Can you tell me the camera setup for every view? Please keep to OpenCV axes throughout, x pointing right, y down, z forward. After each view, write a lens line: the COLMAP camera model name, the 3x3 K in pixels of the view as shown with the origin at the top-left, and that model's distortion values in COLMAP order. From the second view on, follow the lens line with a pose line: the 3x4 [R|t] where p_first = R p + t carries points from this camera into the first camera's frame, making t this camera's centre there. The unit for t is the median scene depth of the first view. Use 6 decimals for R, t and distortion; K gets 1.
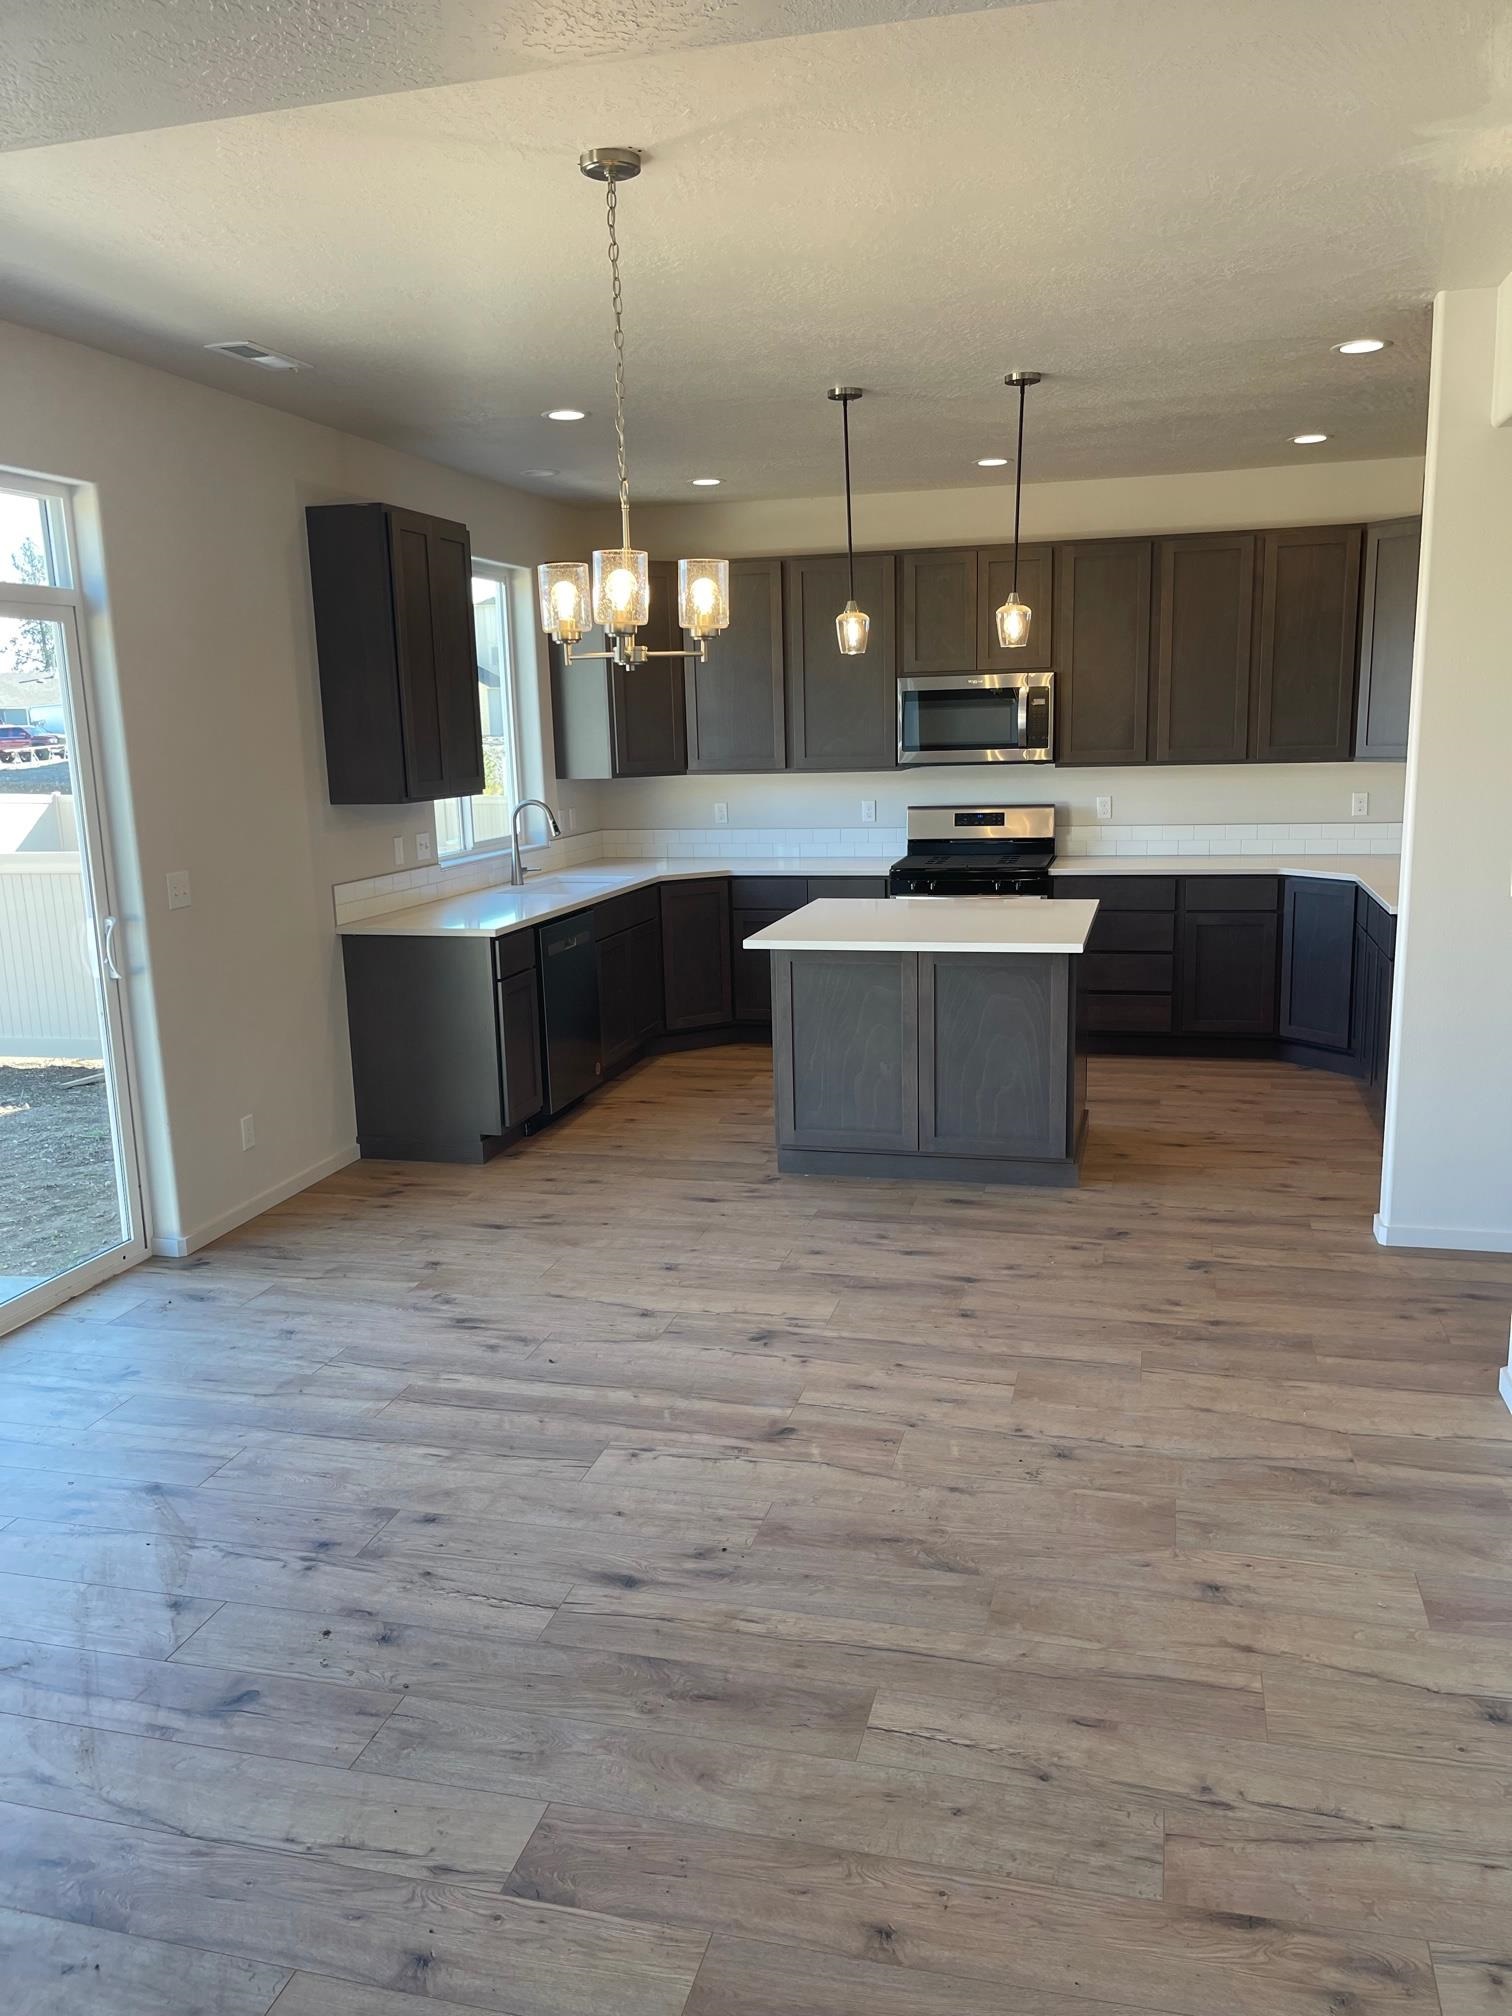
lens RADIAL K [[1517.5, 0, 754.2], [0, 1517.5, 1010.9], [0, 0, 1]] dist [0.049760, -0.054072]
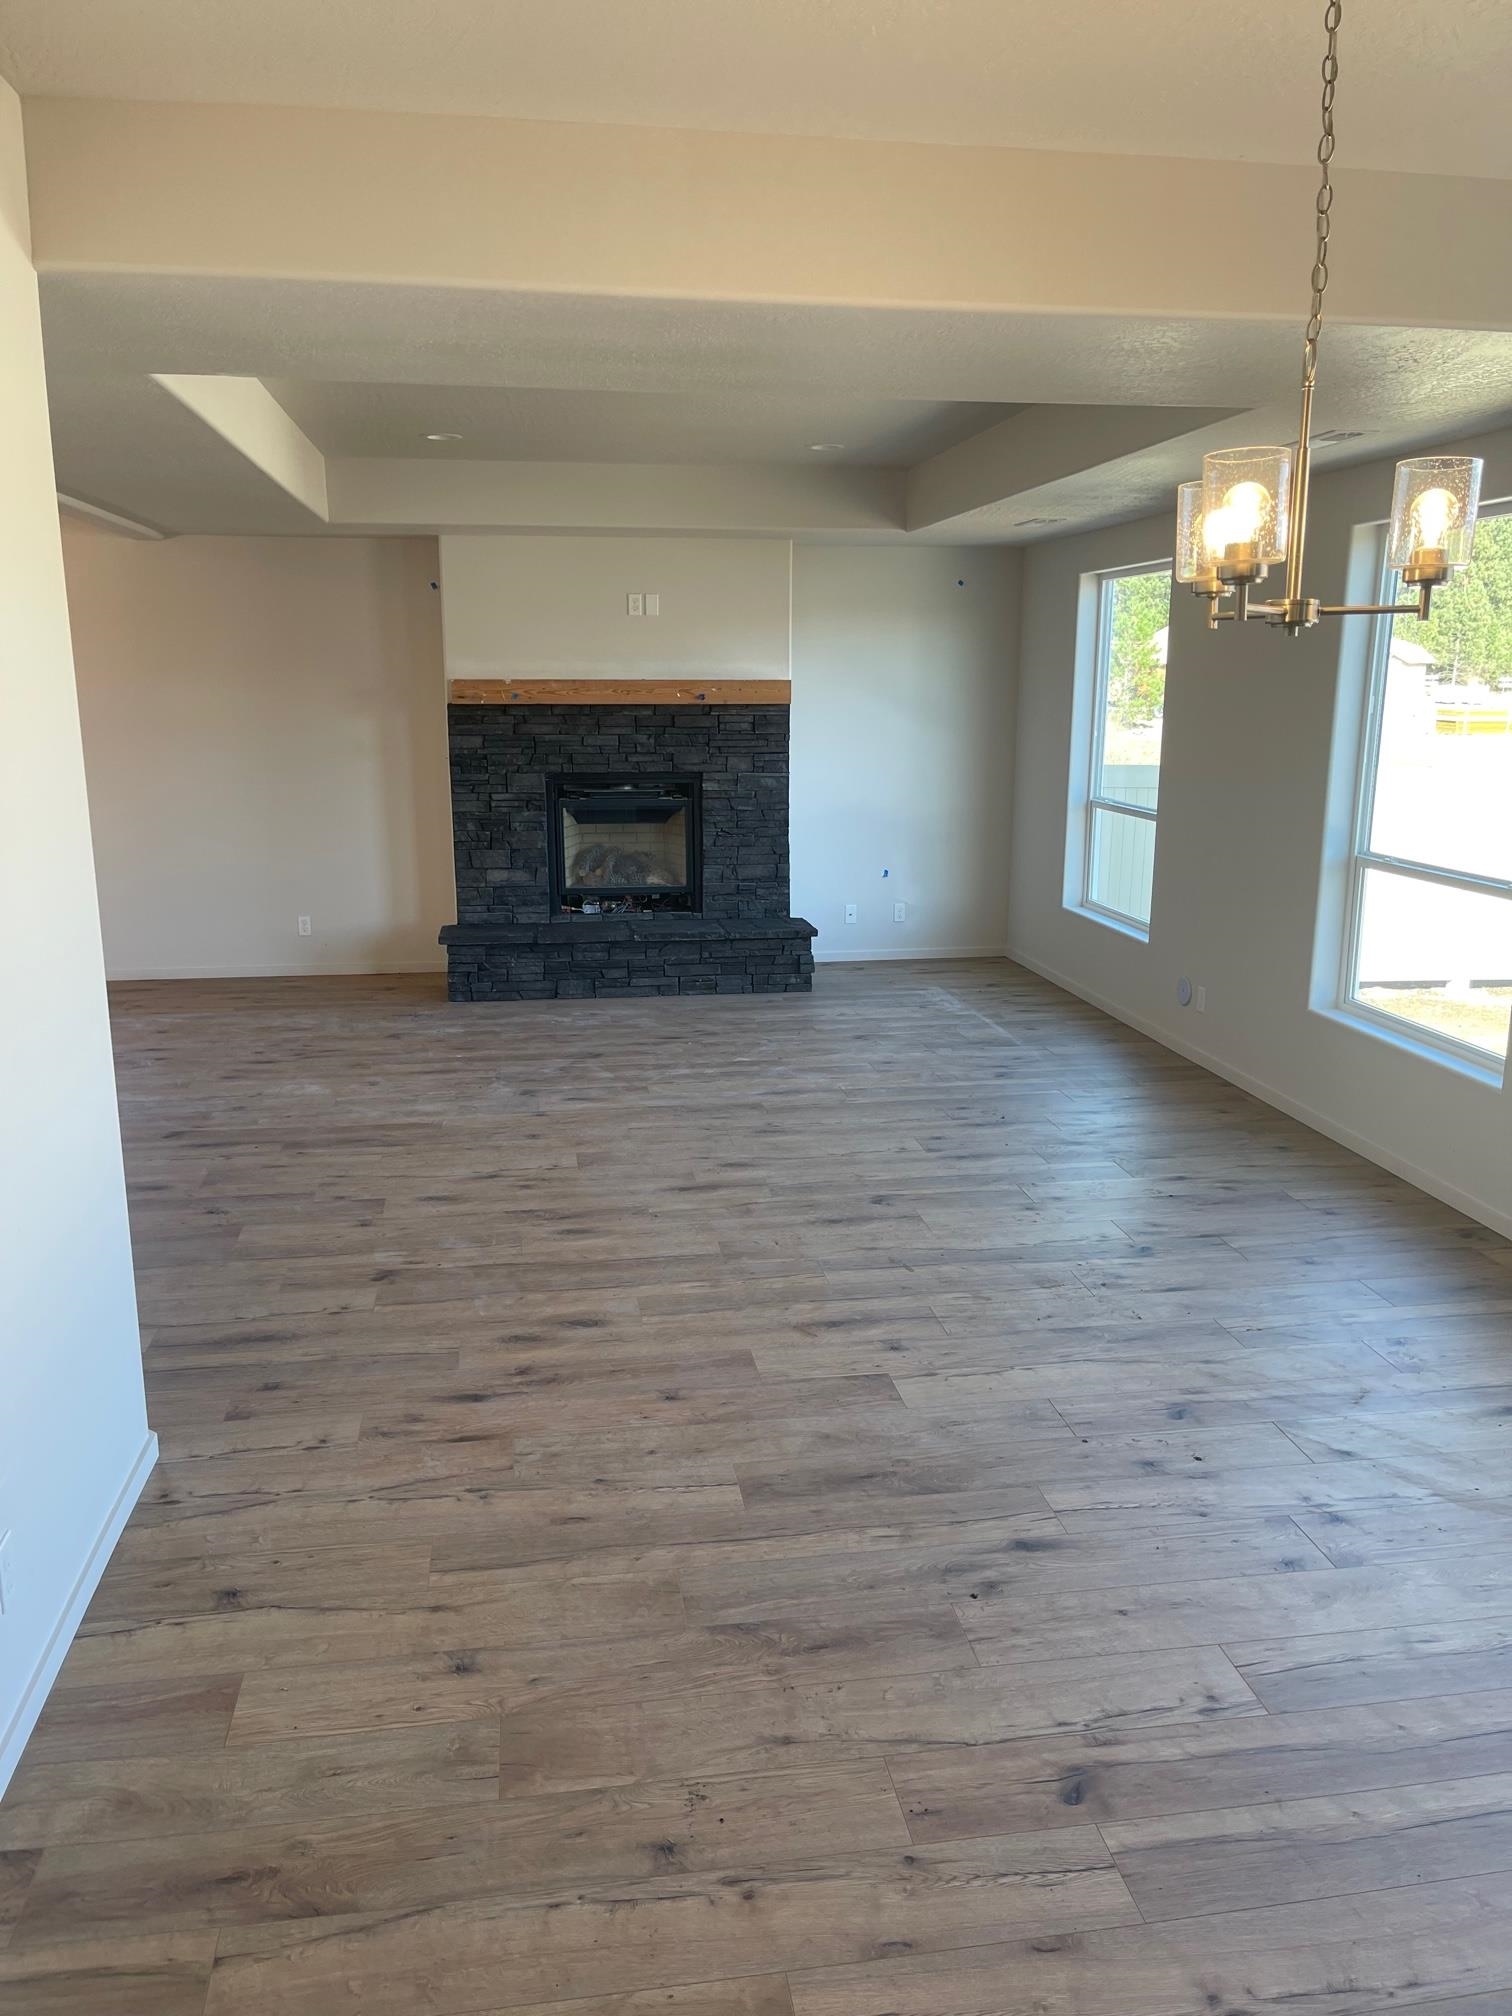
lens RADIAL K [[1517.5, 0, 759.2], [0, 1517.5, 1010.9], [0, 0, 1]] dist [0.049760, -0.054072]
pose [[-0.913112, 0.112871, -0.391774, 0.349206], [-0.053709, 0.919240, 0.390016, -0.273128], [0.404156, 0.377170, -0.833307, 1.303395]]
